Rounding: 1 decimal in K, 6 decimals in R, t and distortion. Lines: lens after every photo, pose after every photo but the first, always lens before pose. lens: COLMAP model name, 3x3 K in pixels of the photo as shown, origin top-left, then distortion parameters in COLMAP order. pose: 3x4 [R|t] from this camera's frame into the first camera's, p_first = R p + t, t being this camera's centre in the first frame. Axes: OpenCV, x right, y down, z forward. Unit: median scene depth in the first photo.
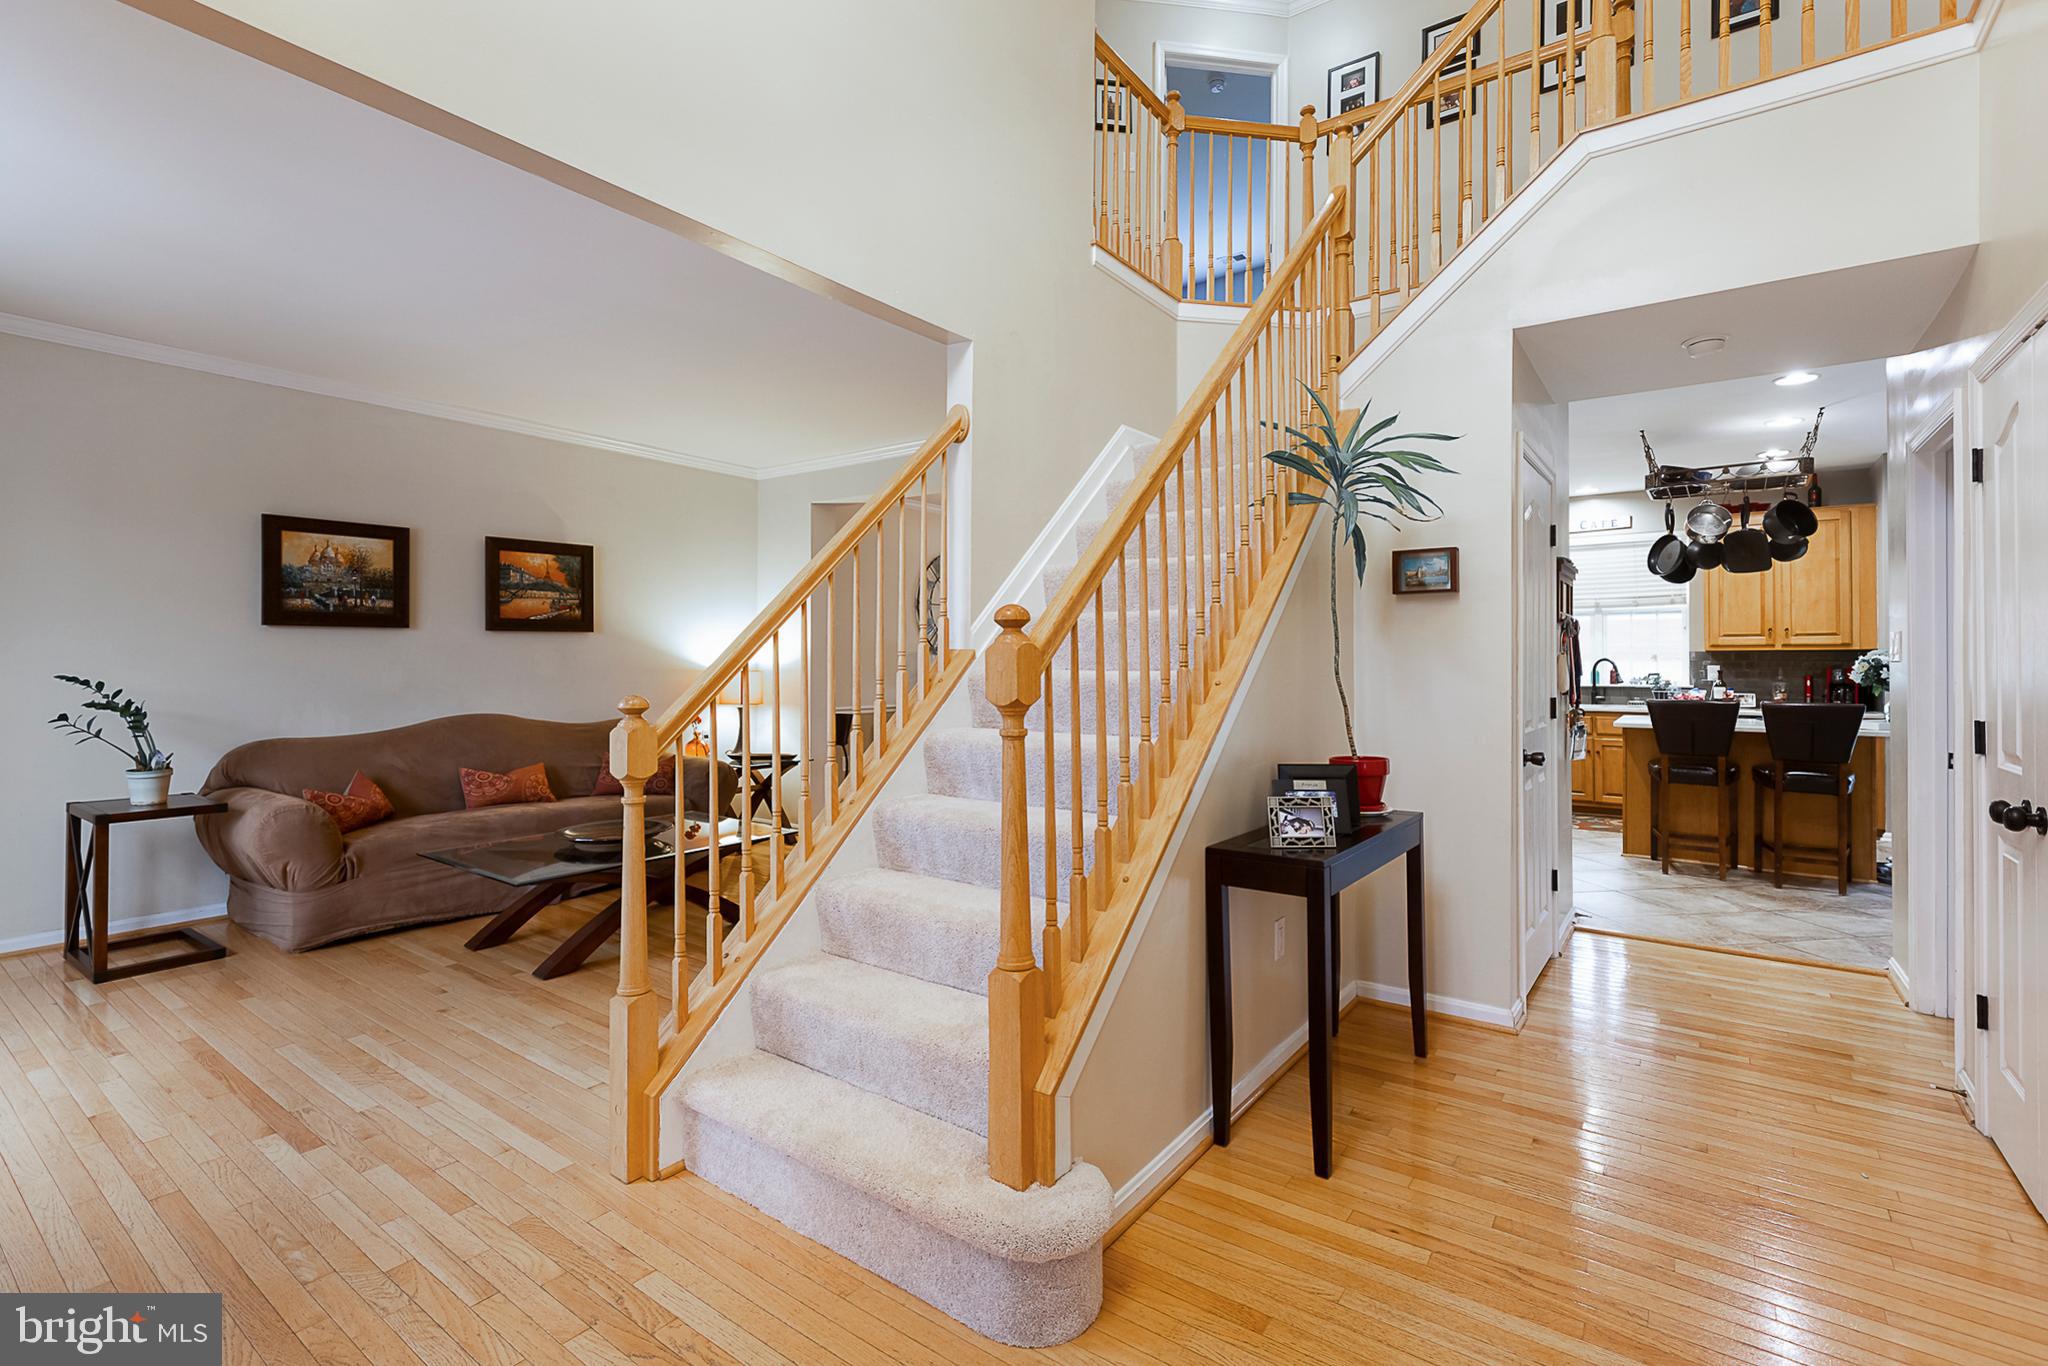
lens RADIAL K [[920.3, 0, 1029.1], [0, 920.3, 654.1], [0, 0, 1]] dist [-0.000684, -0.000444]
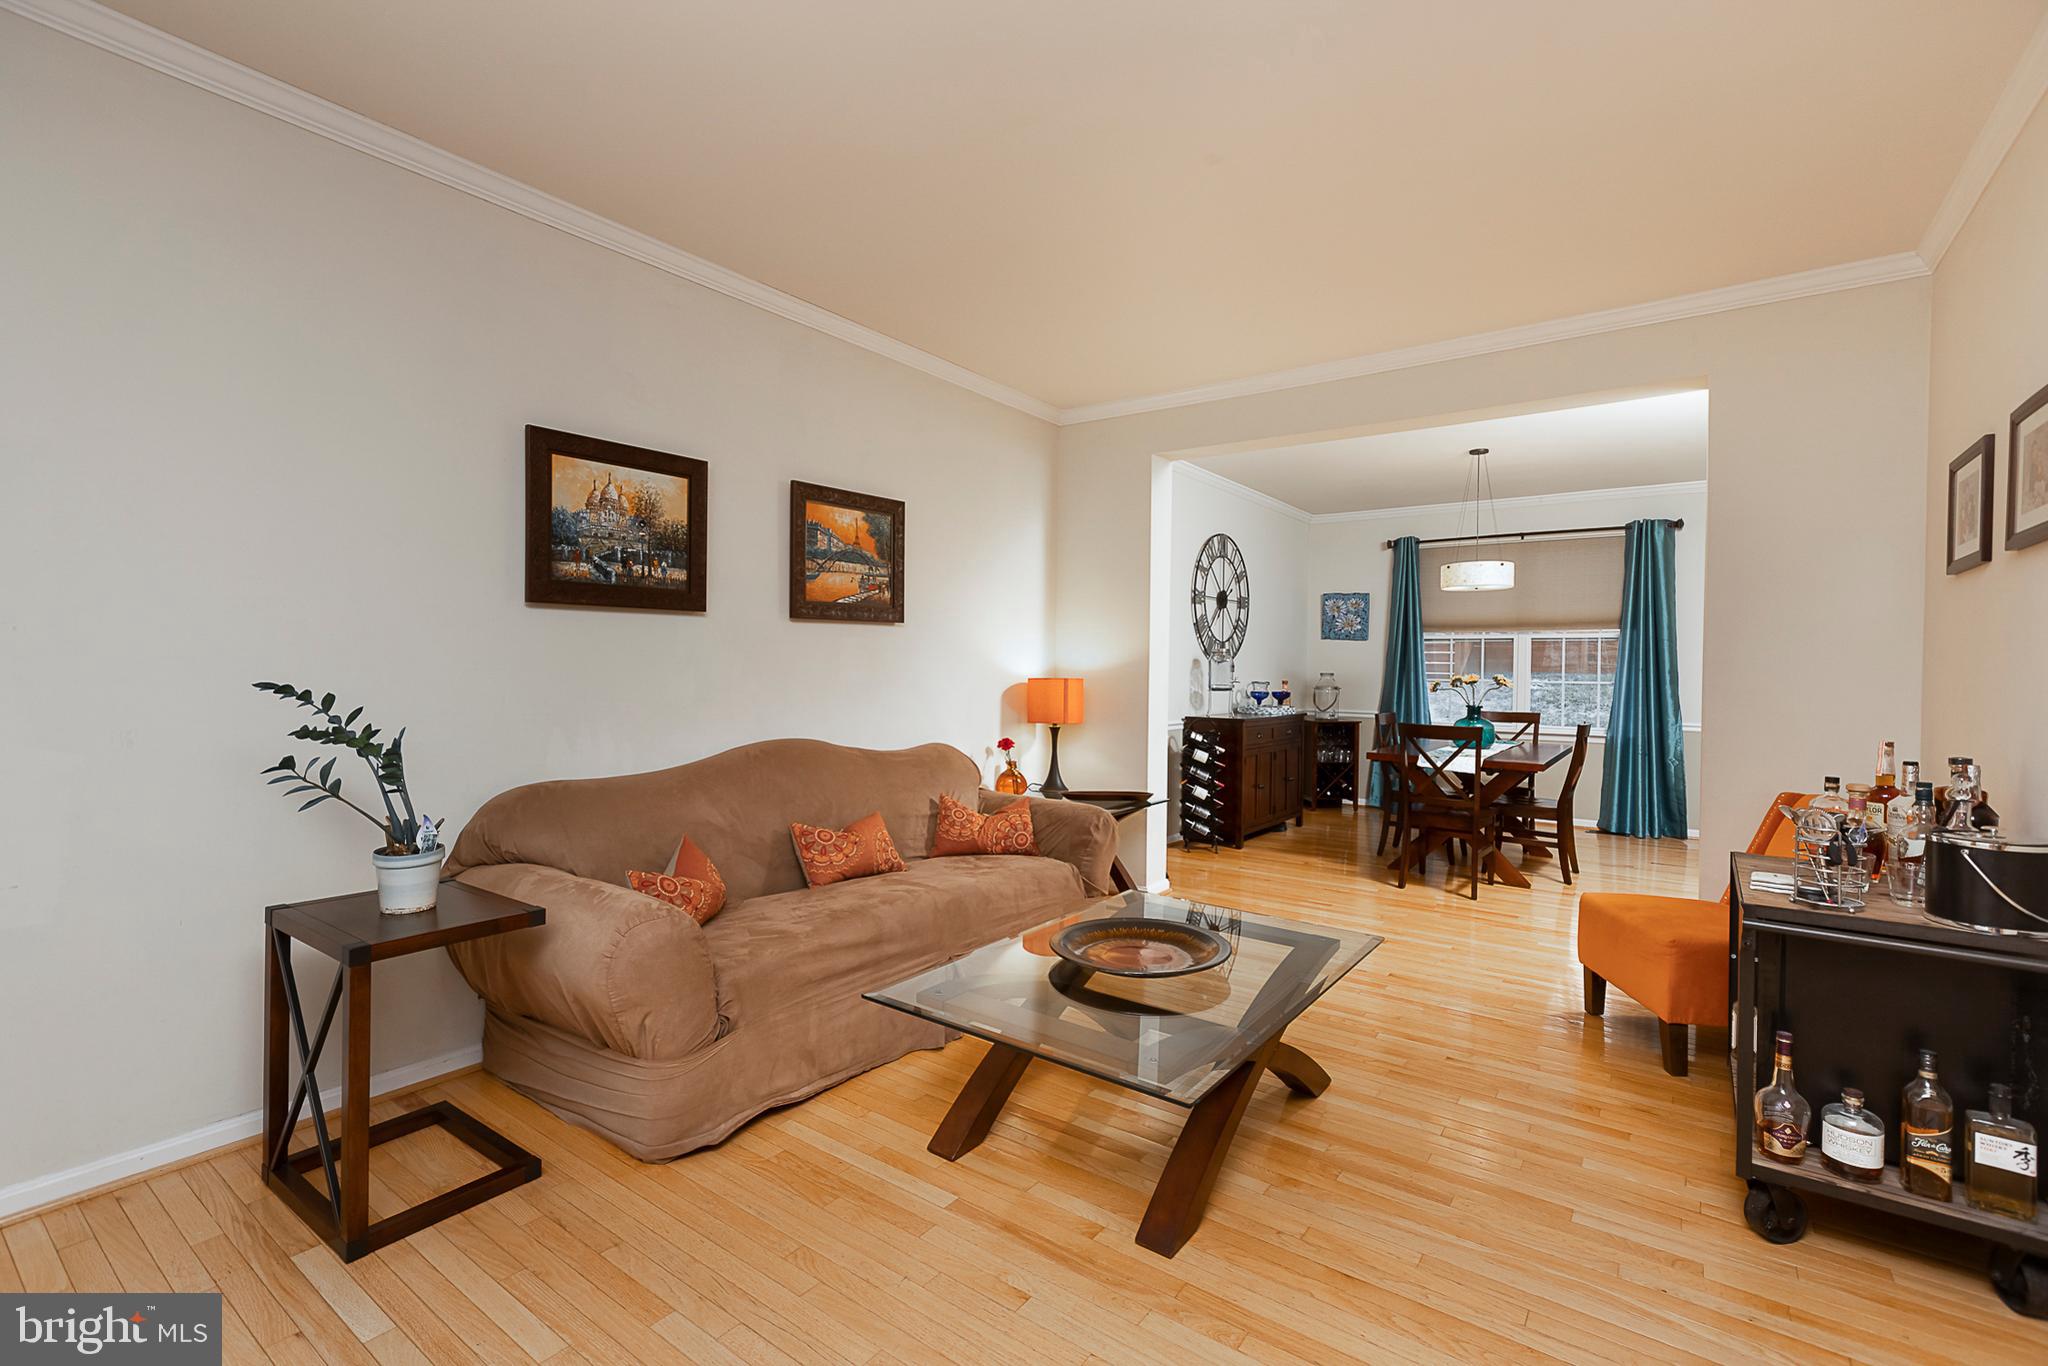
lens RADIAL K [[915.4, 0, 1014.5], [0, 915.4, 671.6], [0, 0, 1]] dist [0.002359, -0.000169]
pose [[0.999912, 0.010864, -0.007654, -0.475263], [-0.010741, 0.999817, 0.015839, 0.002383], [0.007824, -0.015755, 0.999845, 0.358957]]
